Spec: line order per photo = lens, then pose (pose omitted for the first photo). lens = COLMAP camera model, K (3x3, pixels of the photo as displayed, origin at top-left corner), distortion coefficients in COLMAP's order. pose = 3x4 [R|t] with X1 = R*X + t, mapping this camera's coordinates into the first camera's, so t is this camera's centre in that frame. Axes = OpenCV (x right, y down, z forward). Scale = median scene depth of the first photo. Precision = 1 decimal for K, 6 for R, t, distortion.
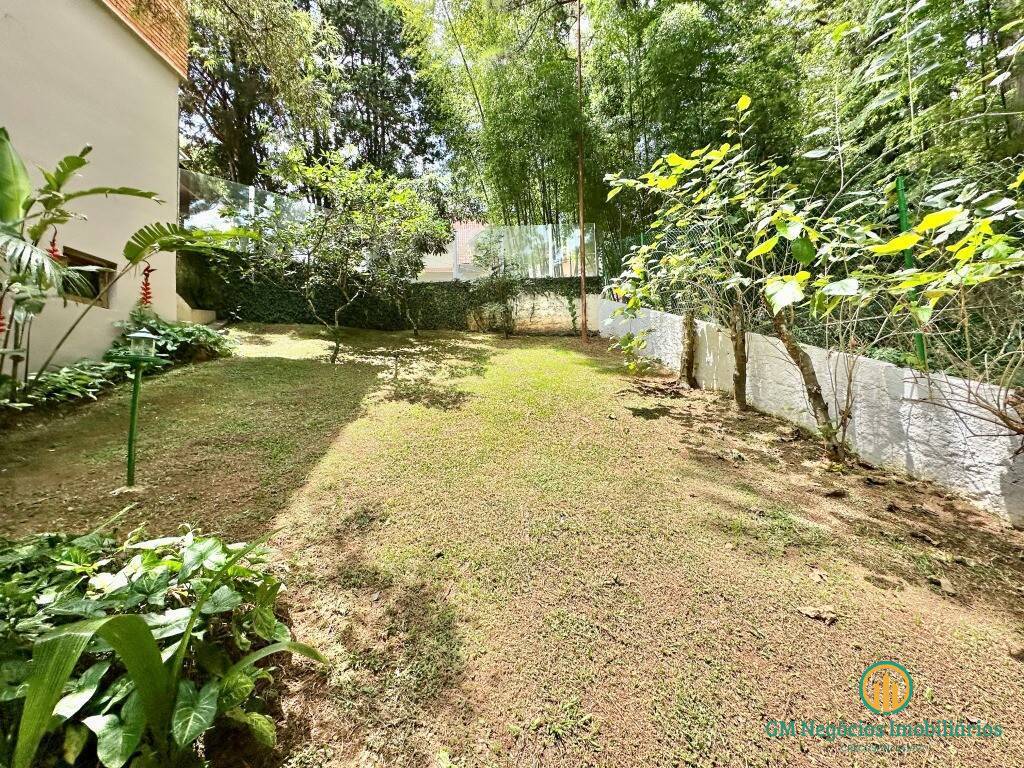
lens RADIAL K [[411.6, 0, 517.9], [0, 411.6, 383.4], [0, 0, 1]] dist [-0.002431, 0.000300]
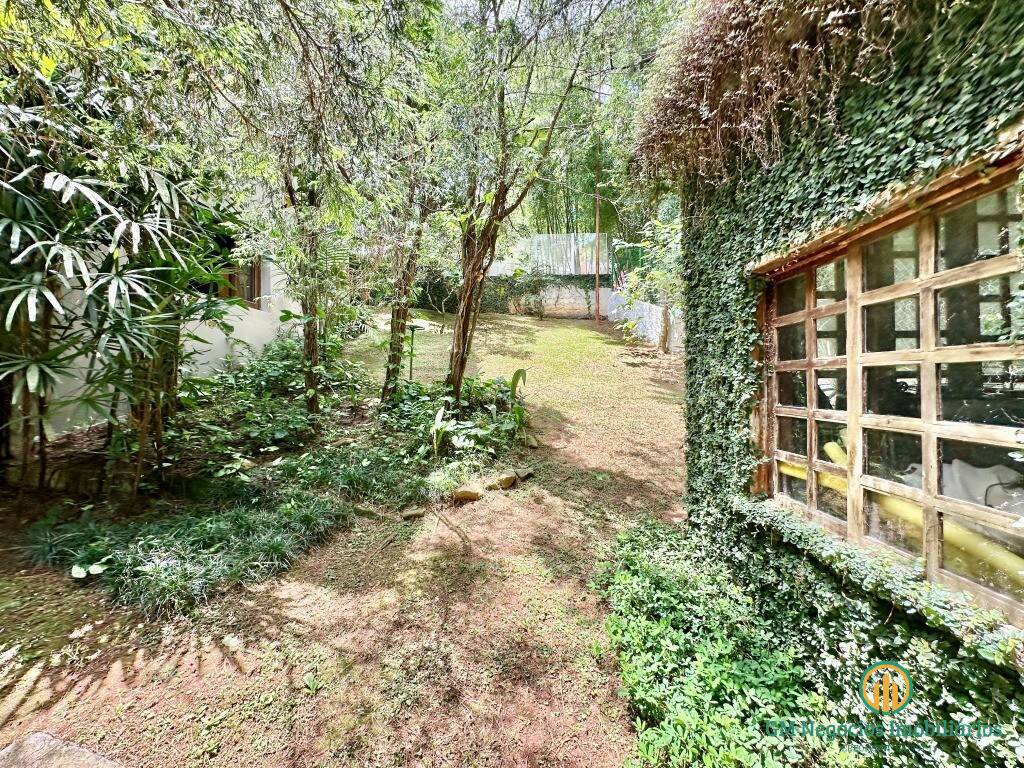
lens RADIAL K [[411.6, 0, 509.0], [0, 411.6, 382.6], [0, 0, 1]] dist [-0.002431, 0.000300]
pose [[0.999073, 0.024085, -0.035681, -0.076907], [-0.022615, 0.998901, 0.041046, 0.043277], [0.036630, -0.040201, 0.998520, -0.381183]]
